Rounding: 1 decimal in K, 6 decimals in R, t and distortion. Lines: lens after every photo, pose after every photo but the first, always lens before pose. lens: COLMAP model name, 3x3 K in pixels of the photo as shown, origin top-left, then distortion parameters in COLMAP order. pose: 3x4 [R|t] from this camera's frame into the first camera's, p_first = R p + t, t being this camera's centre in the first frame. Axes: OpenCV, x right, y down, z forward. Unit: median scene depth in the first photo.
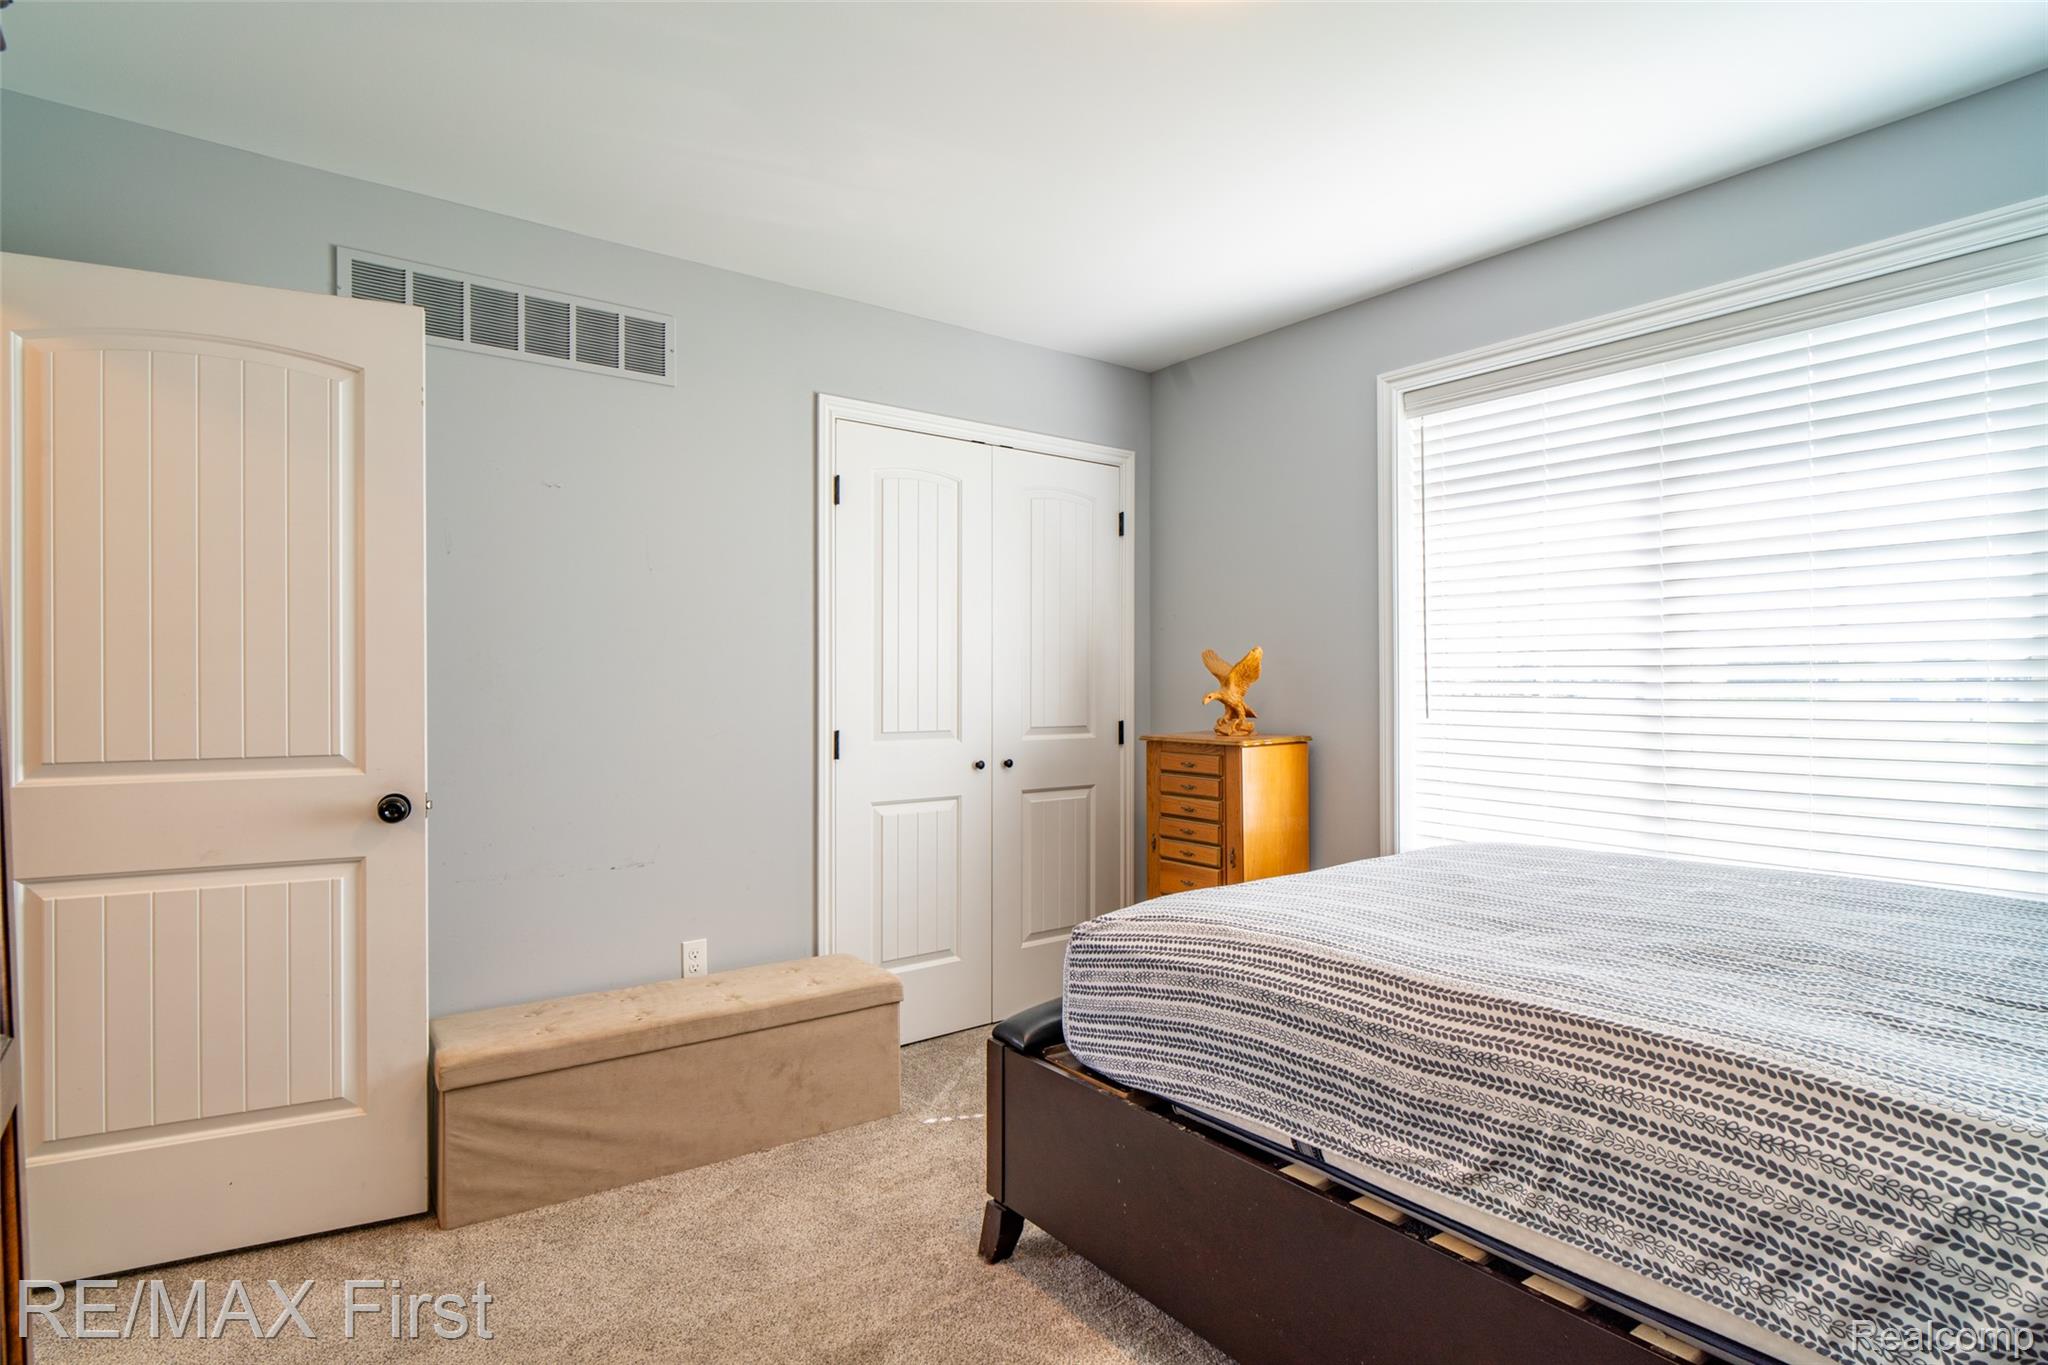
lens RADIAL K [[1043.9, 0, 1020.2], [0, 1043.9, 673.9], [0, 0, 1]] dist [-0.014579, 0.008358]
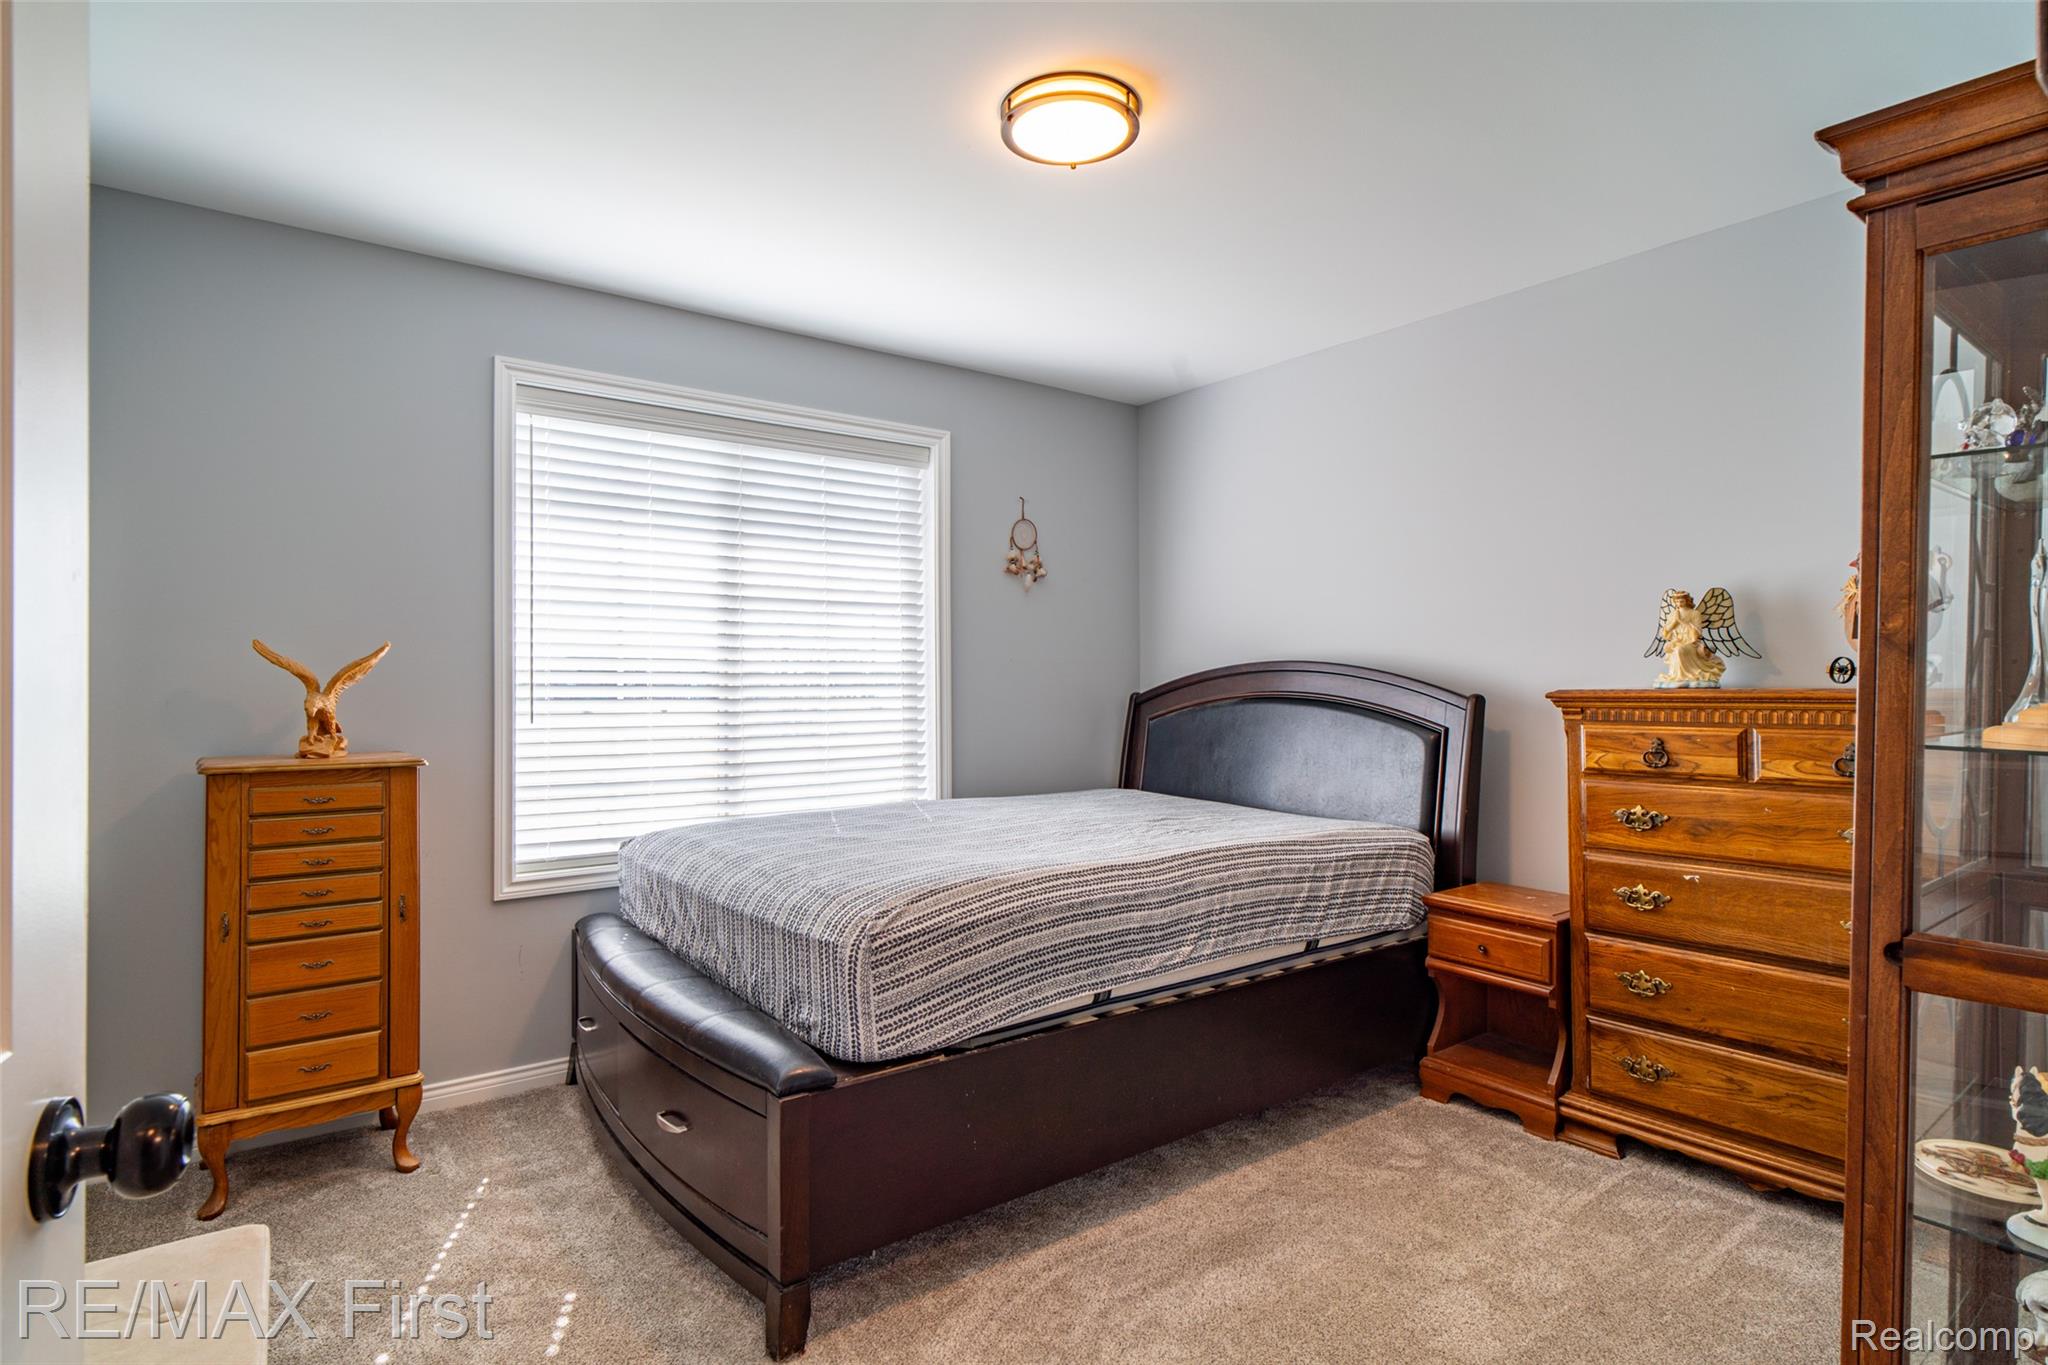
lens RADIAL K [[1043.9, 0, 1024.4], [0, 1043.9, 691.6], [0, 0, 1]] dist [-0.014579, 0.008358]
pose [[0.003065, 0.001634, 0.999994, -1.159250], [-0.003577, 0.999992, -0.001623, 0.023700], [-0.999989, -0.003572, 0.003071, 1.058118]]
